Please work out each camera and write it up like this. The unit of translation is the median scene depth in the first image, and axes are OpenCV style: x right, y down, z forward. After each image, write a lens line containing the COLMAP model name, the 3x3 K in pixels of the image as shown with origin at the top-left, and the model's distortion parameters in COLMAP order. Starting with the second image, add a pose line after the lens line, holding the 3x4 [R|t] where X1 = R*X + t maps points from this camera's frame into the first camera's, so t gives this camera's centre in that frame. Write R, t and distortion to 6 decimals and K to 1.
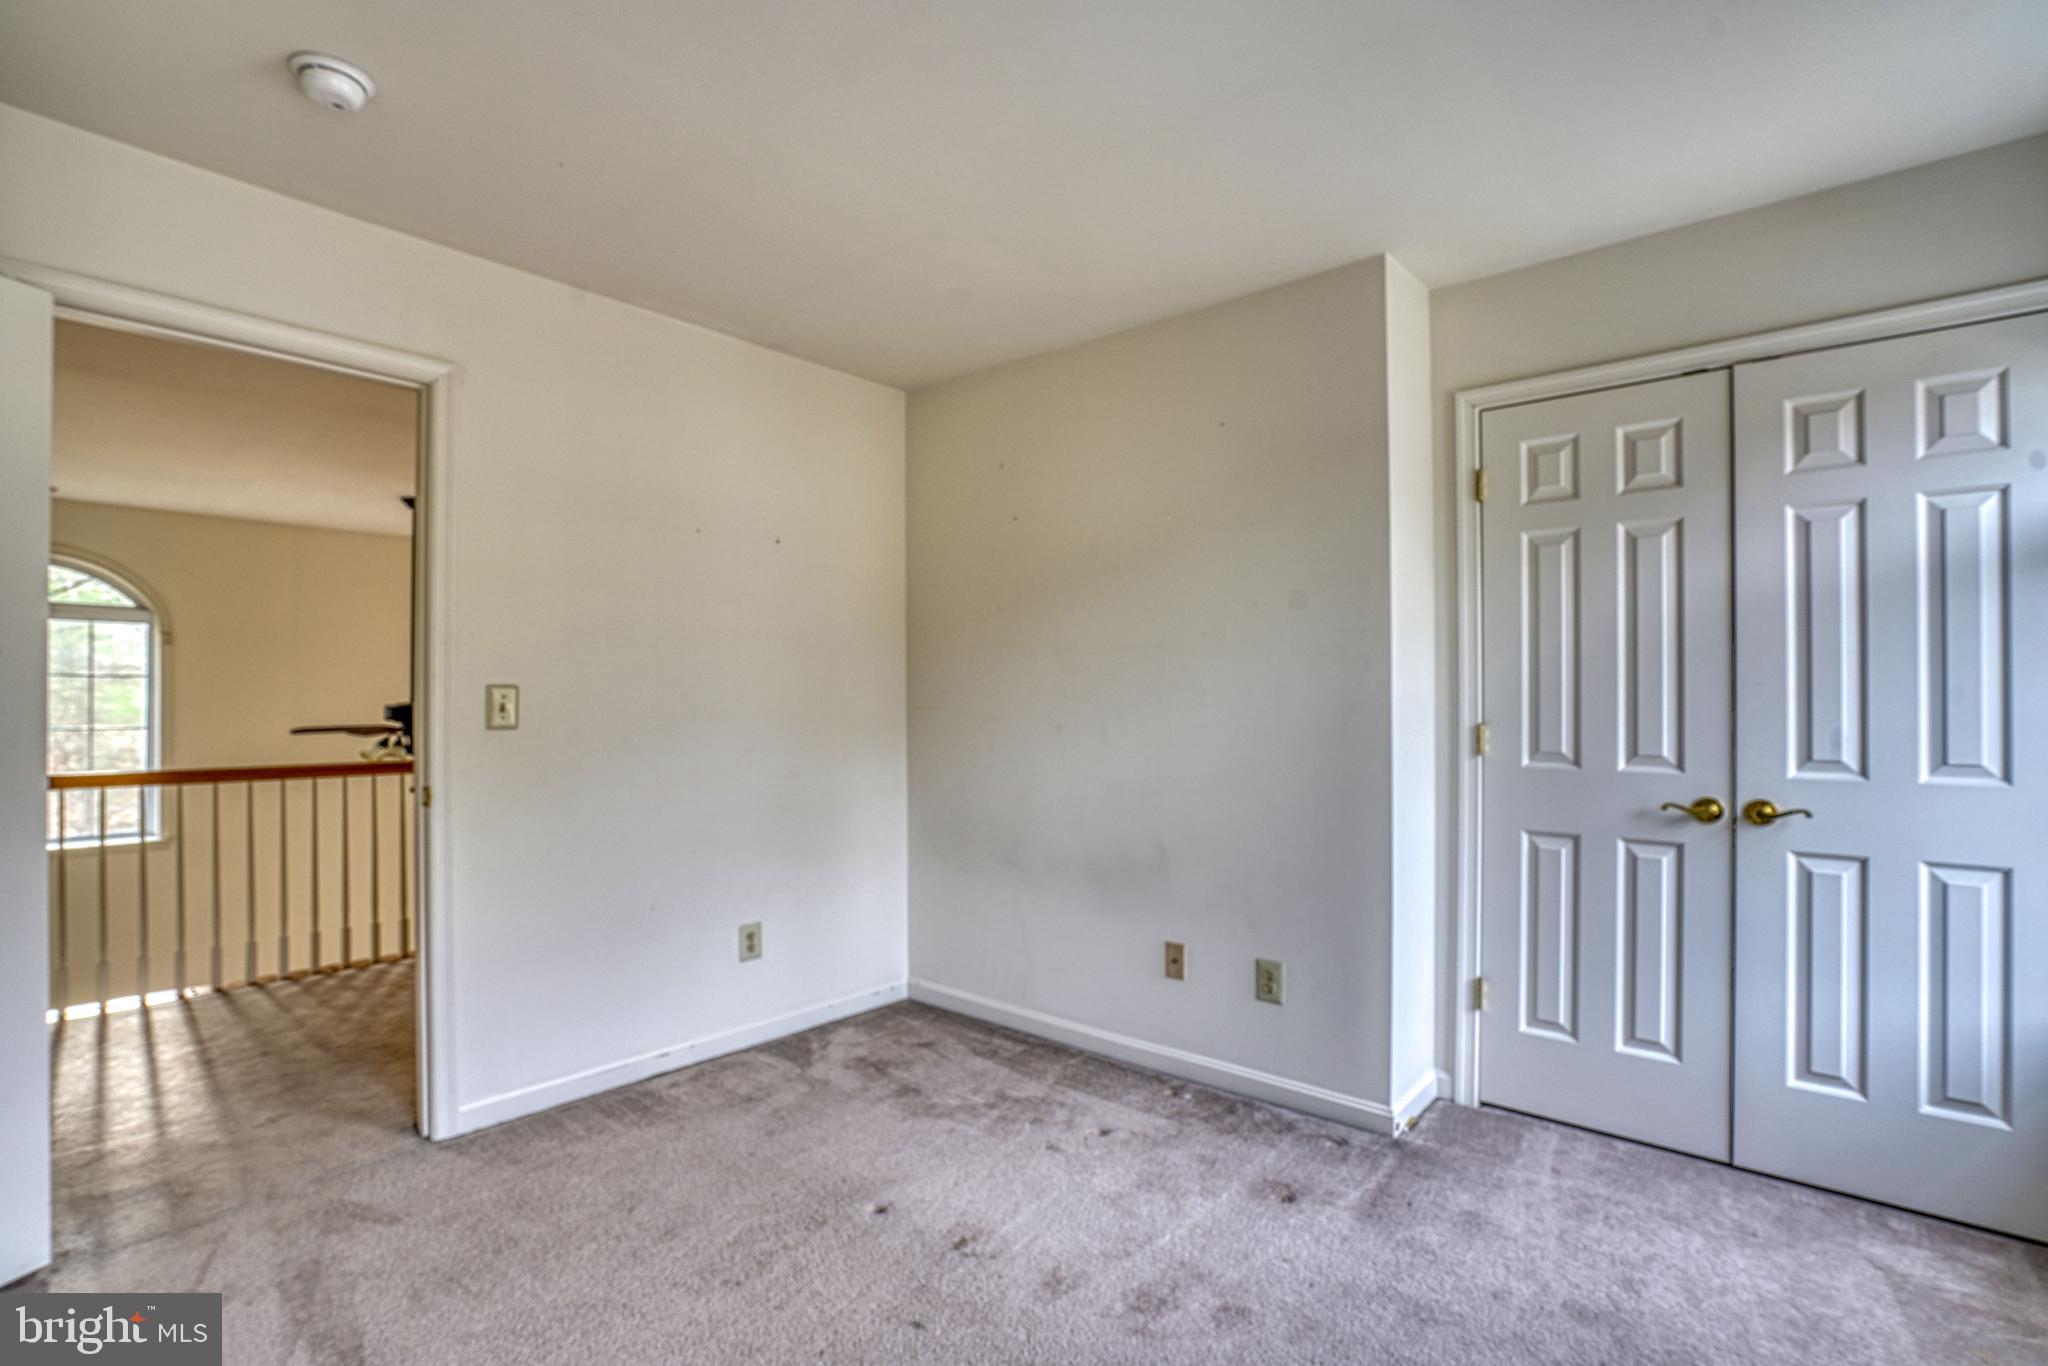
lens RADIAL K [[960.8, 0, 1025.8], [0, 960.8, 697.9], [0, 0, 1]] dist [-0.047322, 0.015820]
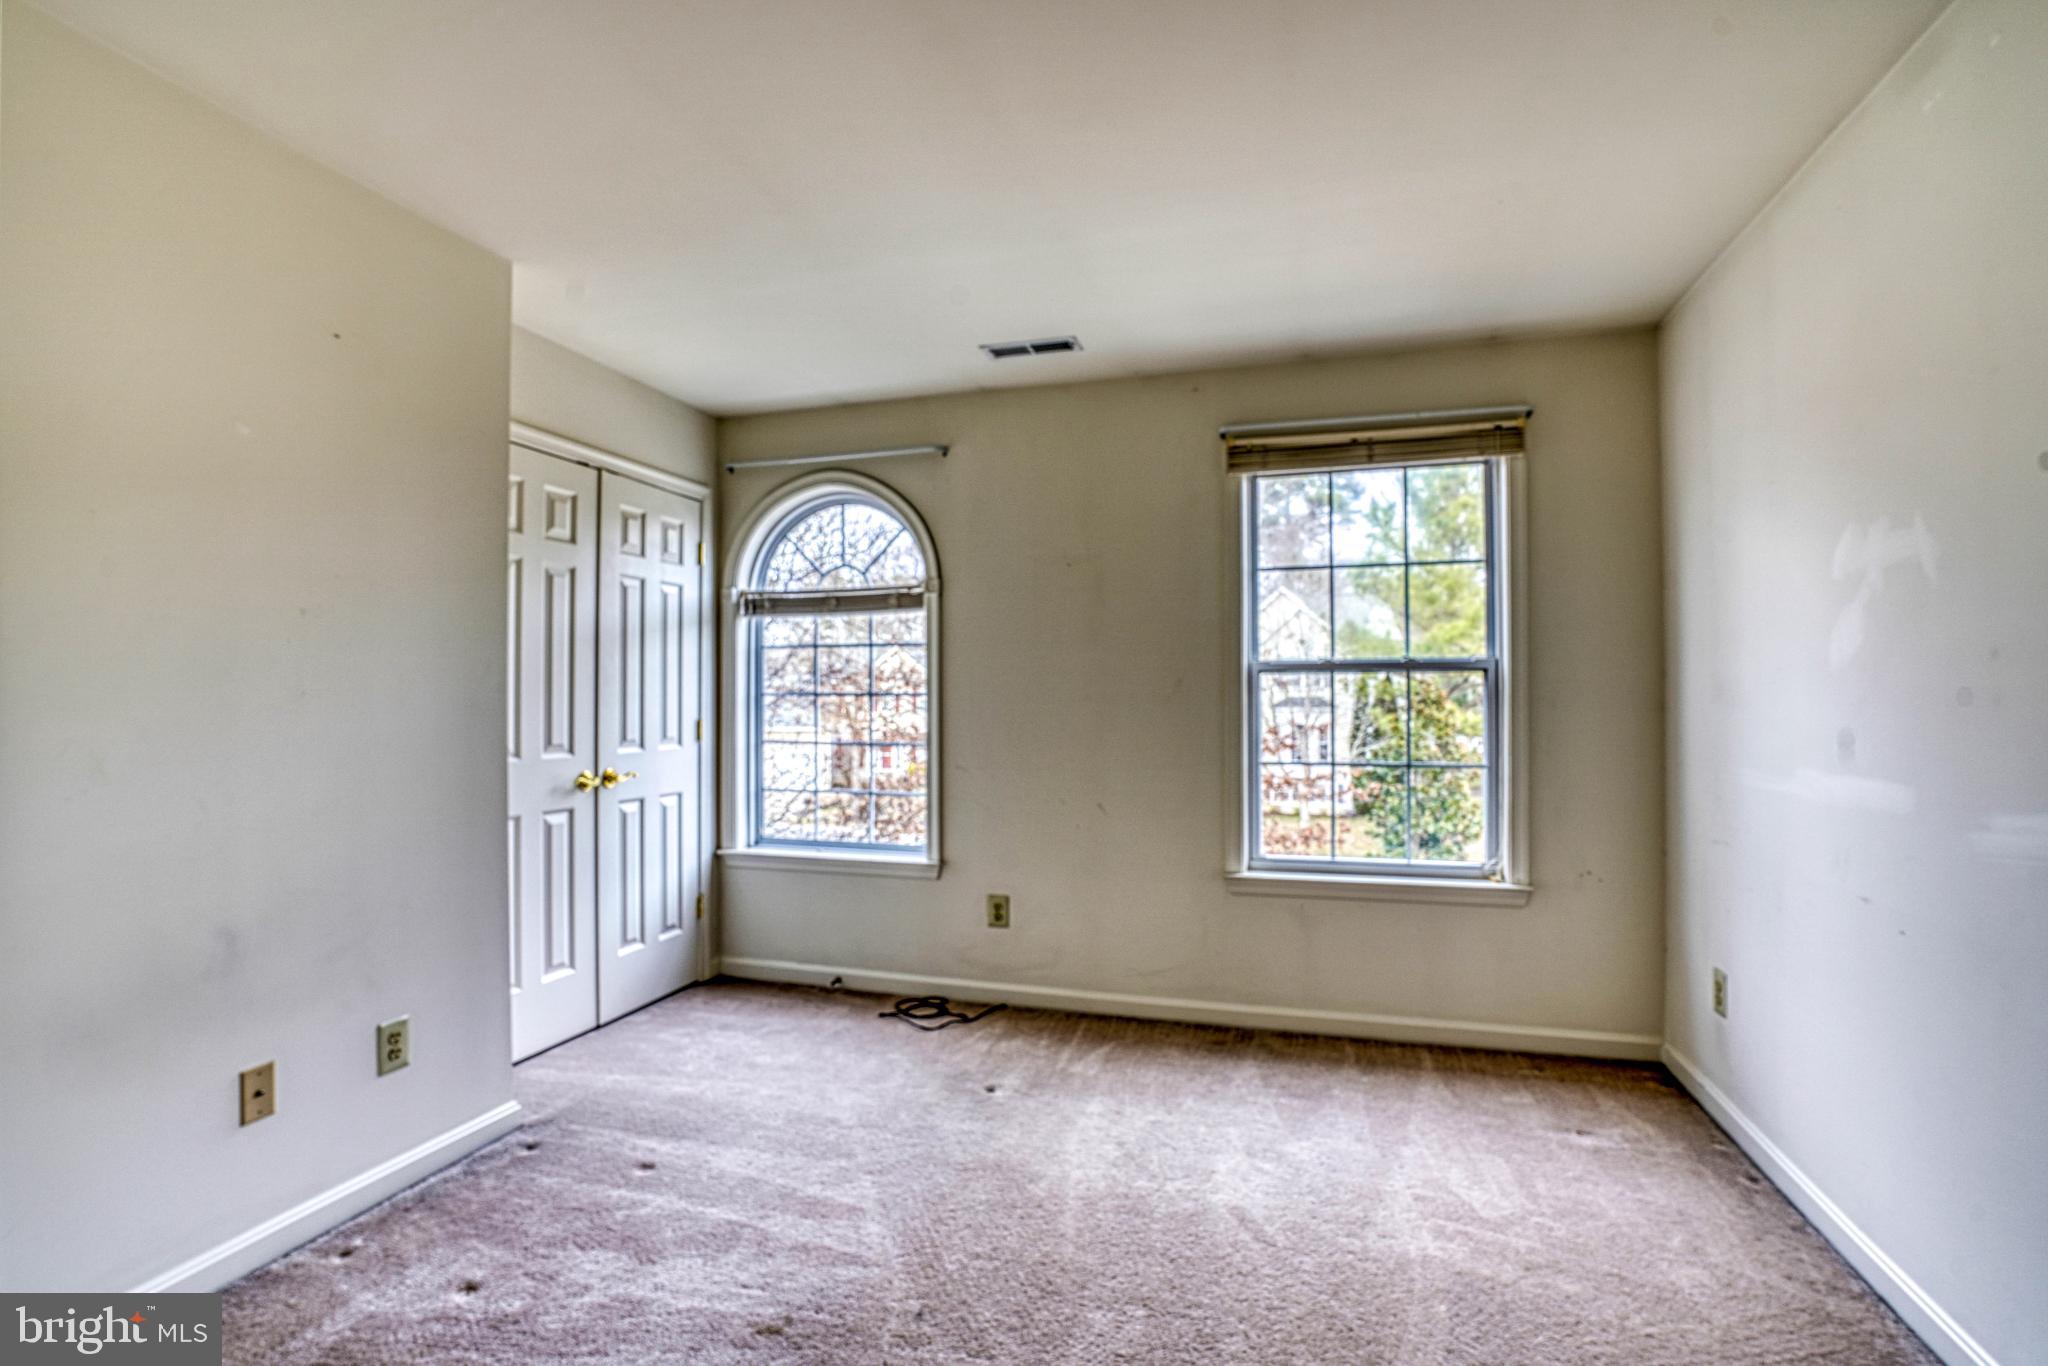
lens RADIAL K [[960.8, 0, 1022.8], [0, 960.8, 679.4], [0, 0, 1]] dist [-0.047322, 0.015820]
pose [[-0.397715, 0.018059, 0.917331, -0.801215], [-0.001484, 0.999792, -0.020326, -0.003107], [-0.917508, -0.009445, -0.397605, 0.933784]]
